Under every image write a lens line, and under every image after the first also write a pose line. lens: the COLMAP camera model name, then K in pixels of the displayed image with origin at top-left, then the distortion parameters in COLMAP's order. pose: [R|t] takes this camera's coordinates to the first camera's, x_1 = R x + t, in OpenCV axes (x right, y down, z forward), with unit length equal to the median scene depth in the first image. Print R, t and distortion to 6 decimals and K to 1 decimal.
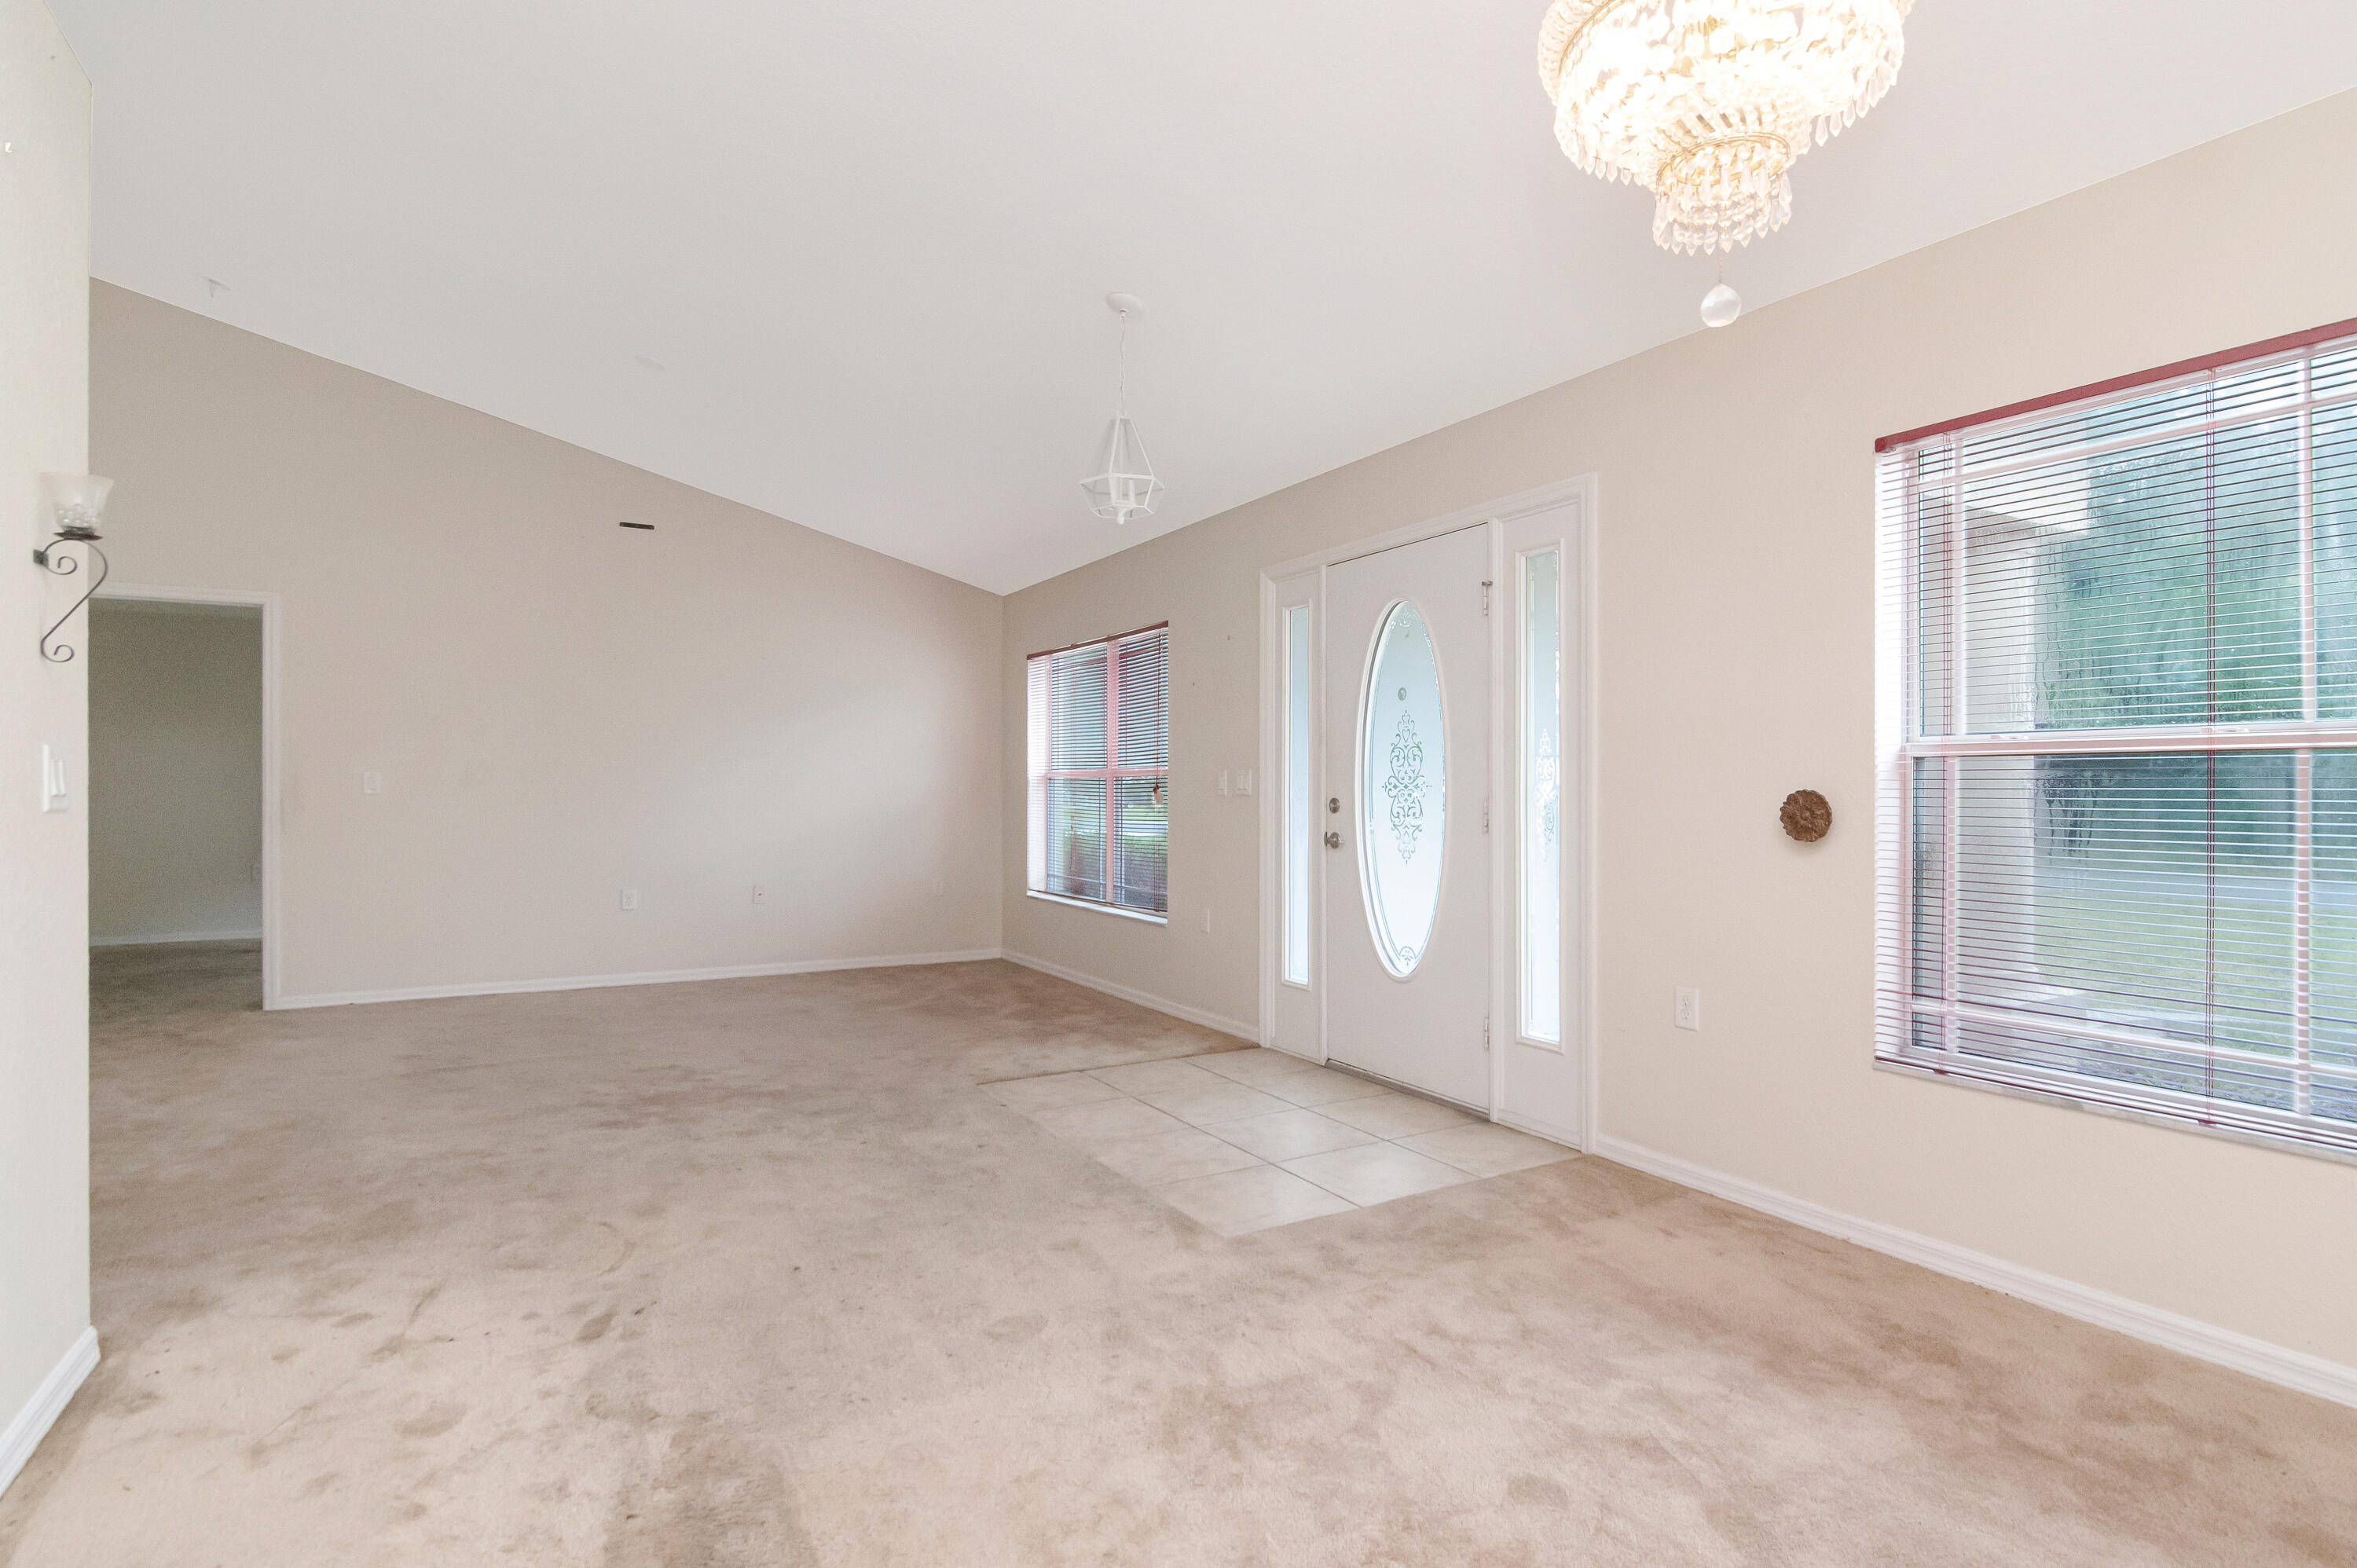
lens RADIAL K [[1179.2, 0, 1178.5], [0, 1179.2, 784.0], [0, 0, 1]] dist [-0.015878, -0.000364]
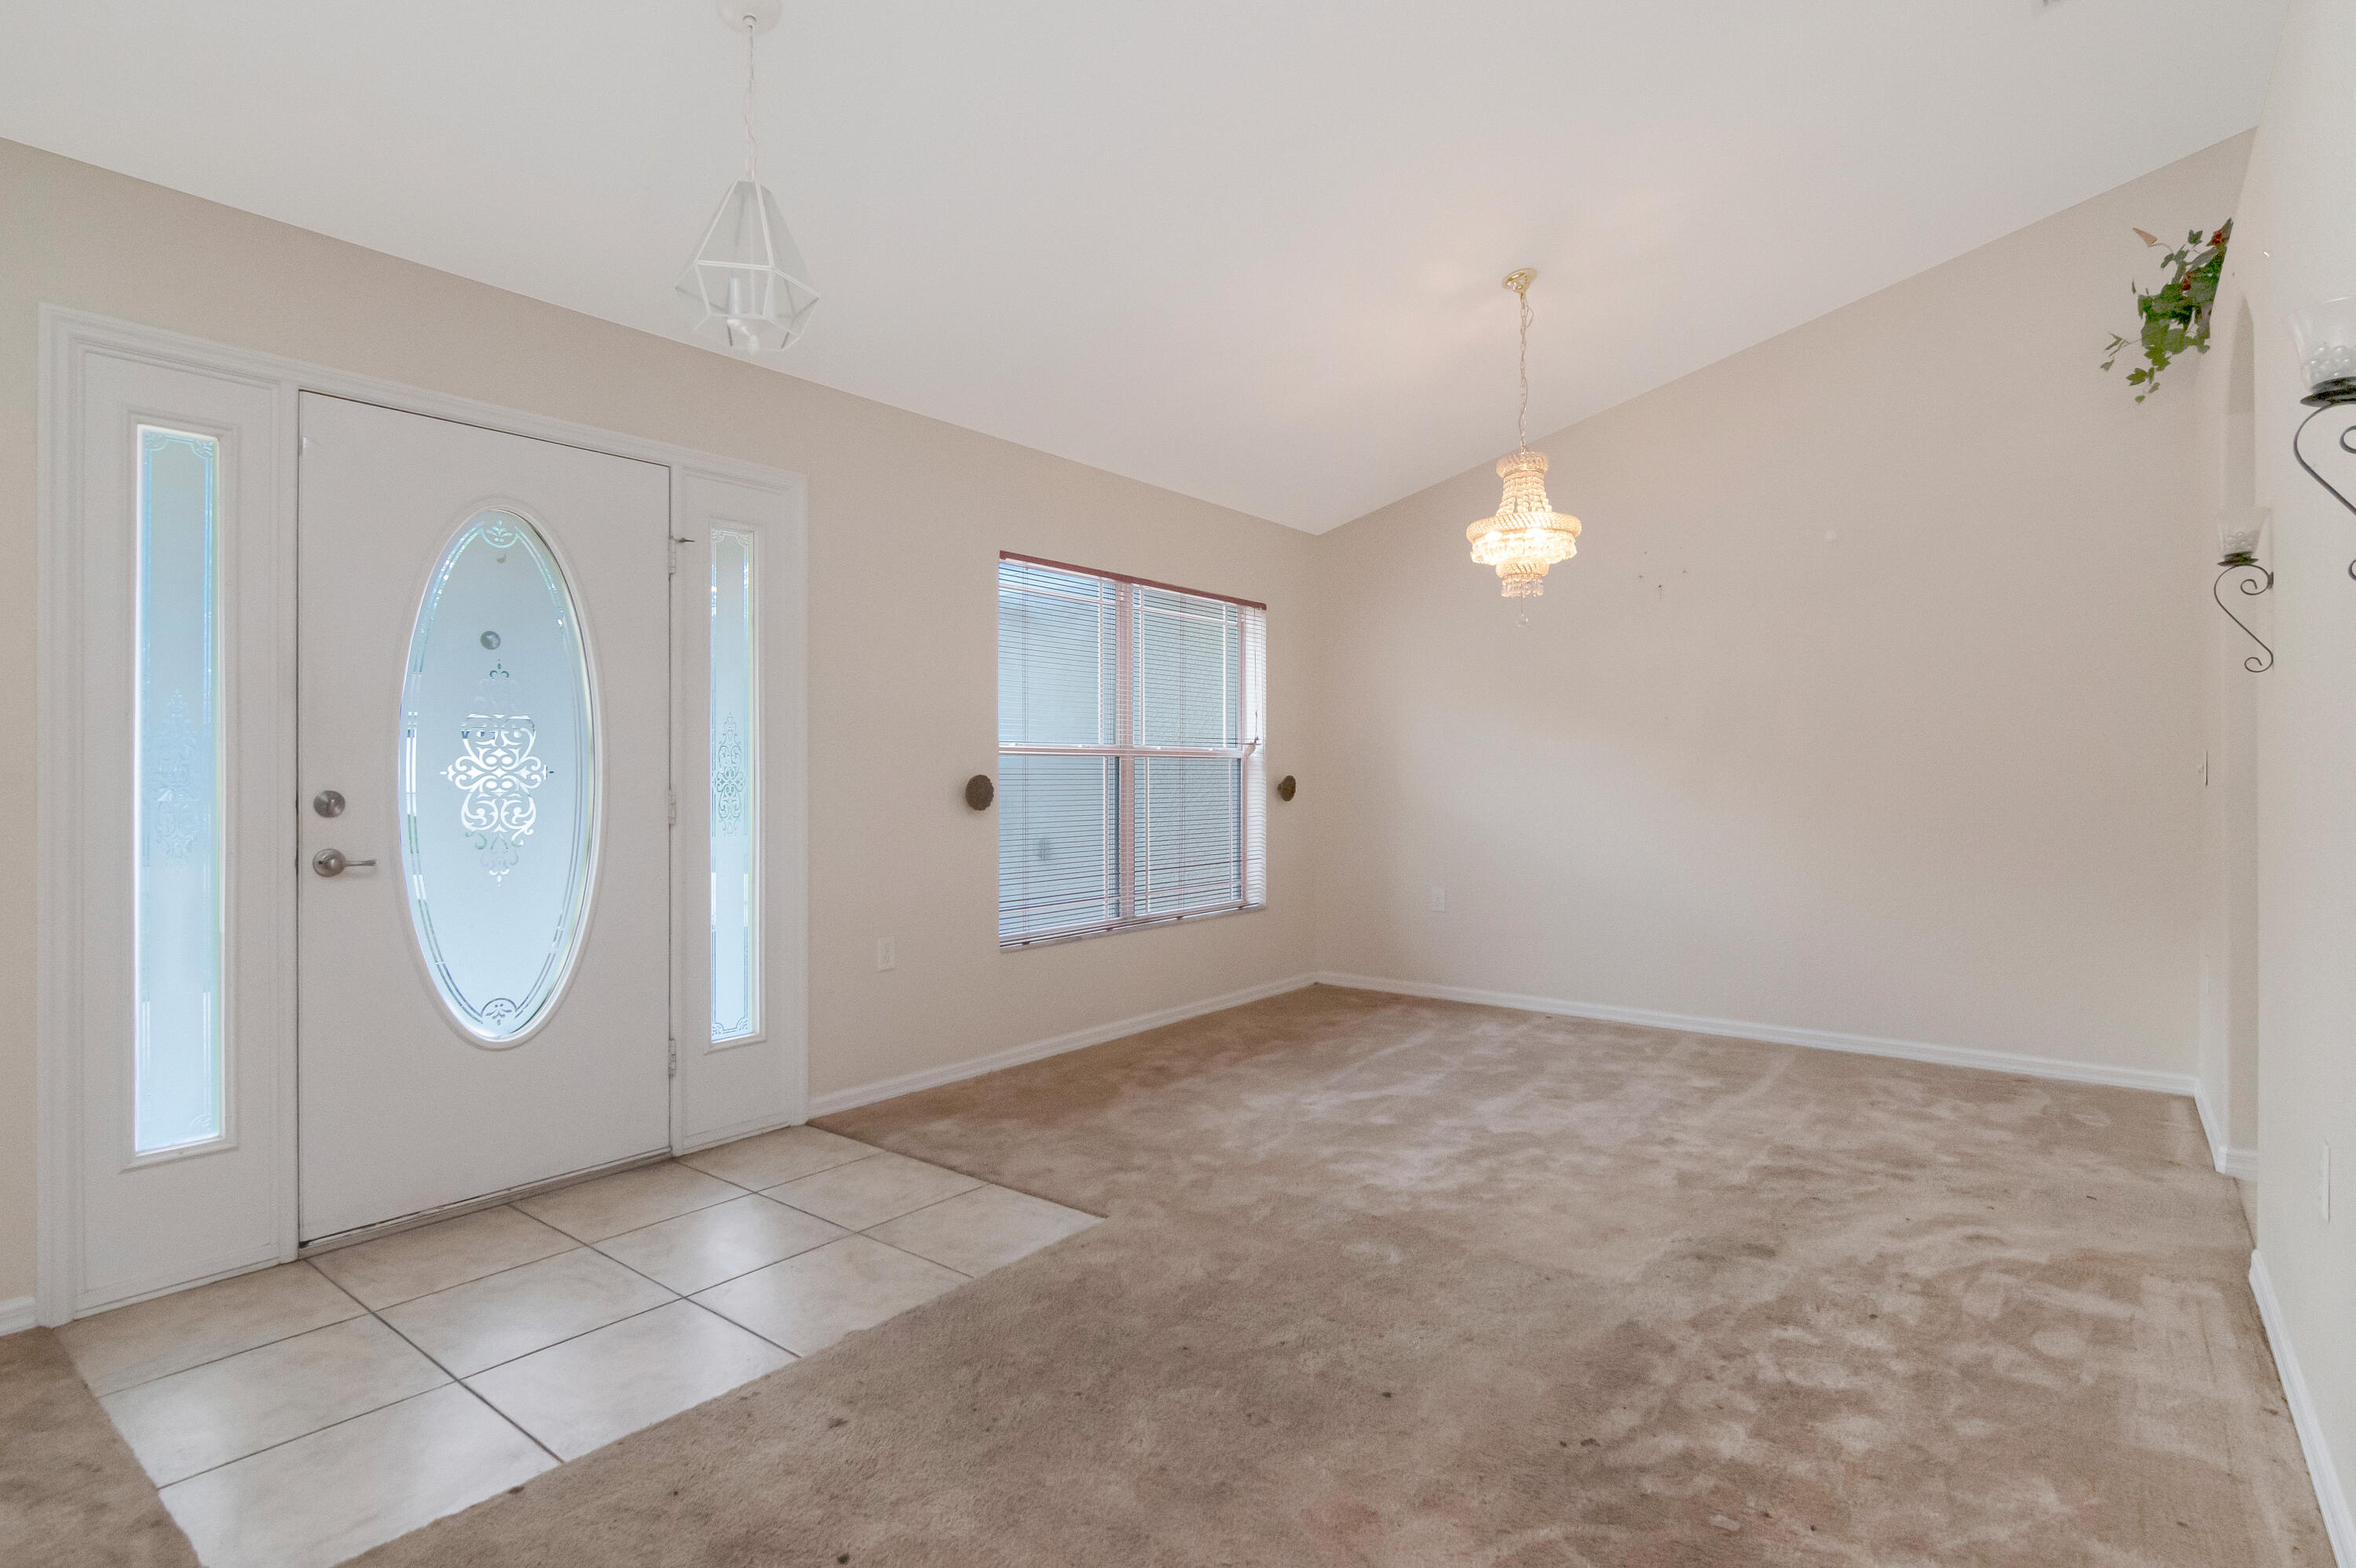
lens RADIAL K [[1175.4, 0, 1194.4], [0, 1175.4, 768.0], [0, 0, 1]] dist [-0.004591, -0.002922]
pose [[-0.380390, 0.006533, 0.924803, -0.671365], [0.001268, 0.999978, -0.006542, 0.005294], [-0.924826, -0.001315, -0.380389, 0.958937]]
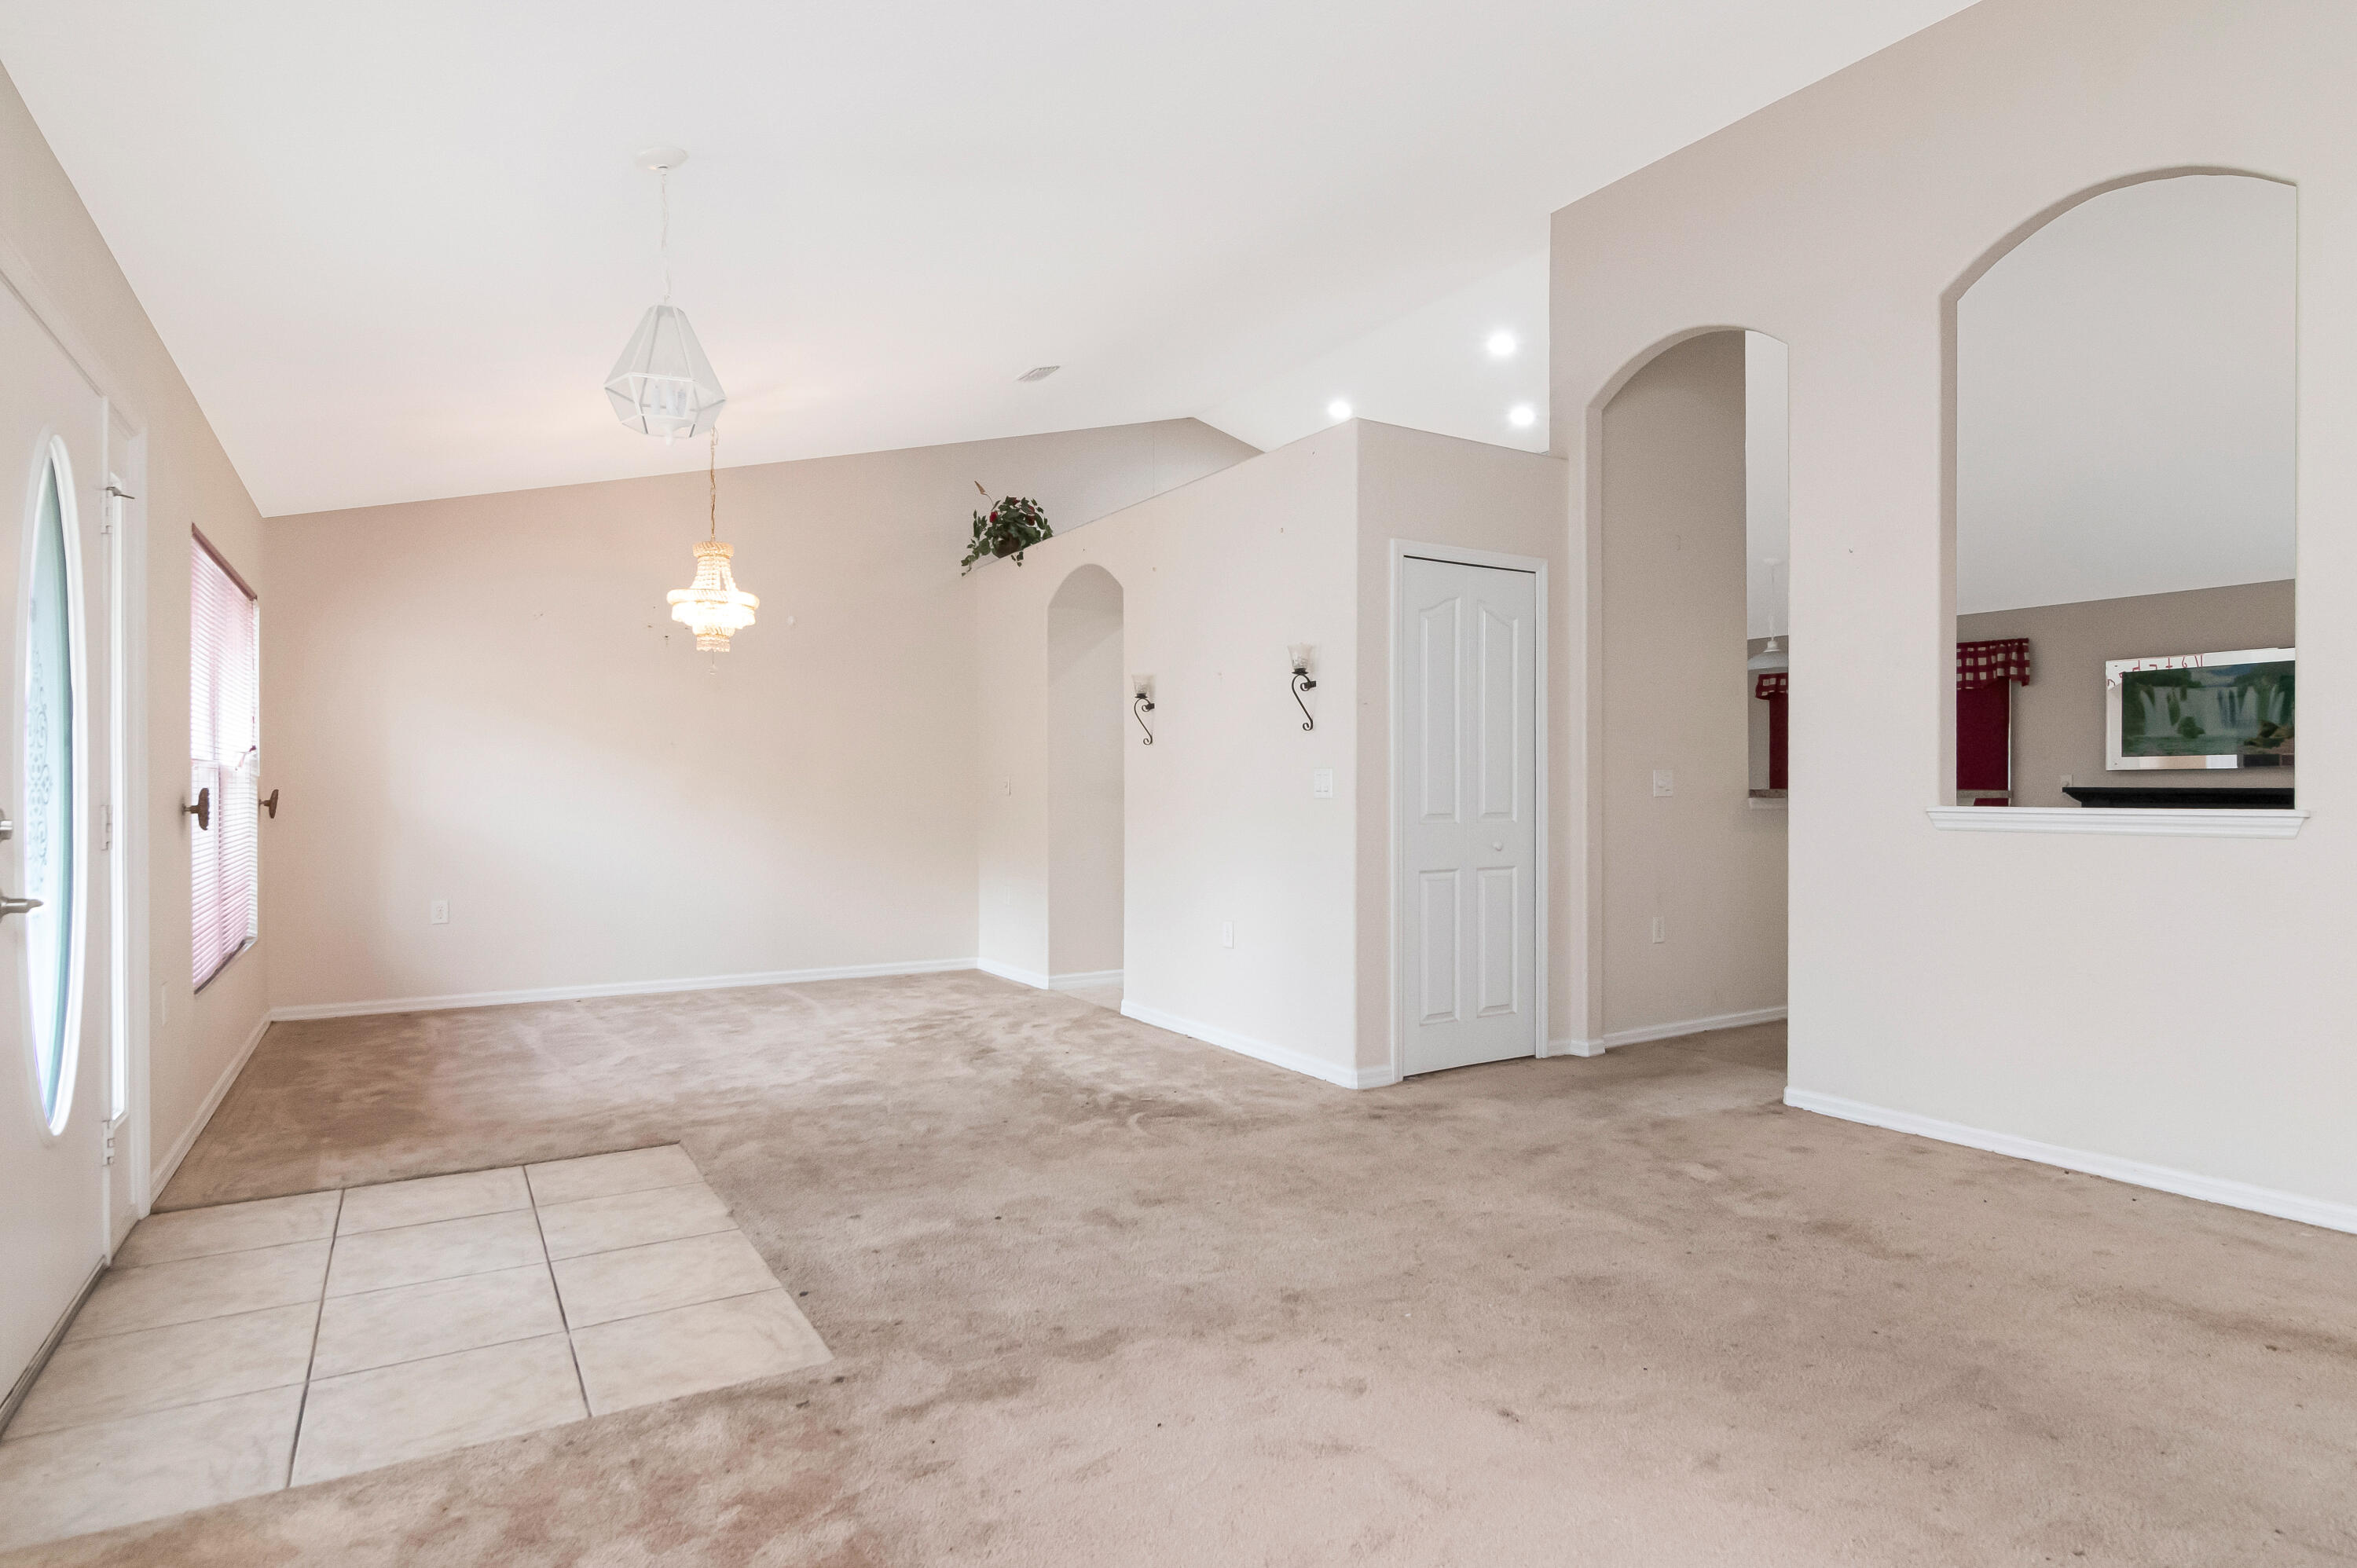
lens RADIAL K [[1245.5, 0, 1190.4], [0, 1245.5, 784.0], [0, 0, 1]] dist [0.000895, 0.000444]
pose [[-0.999723, 0.002494, -0.023405, -0.346730], [0.002581, 0.999990, -0.003703, 0.006662], [0.023396, -0.003763, -0.999719, 1.711777]]
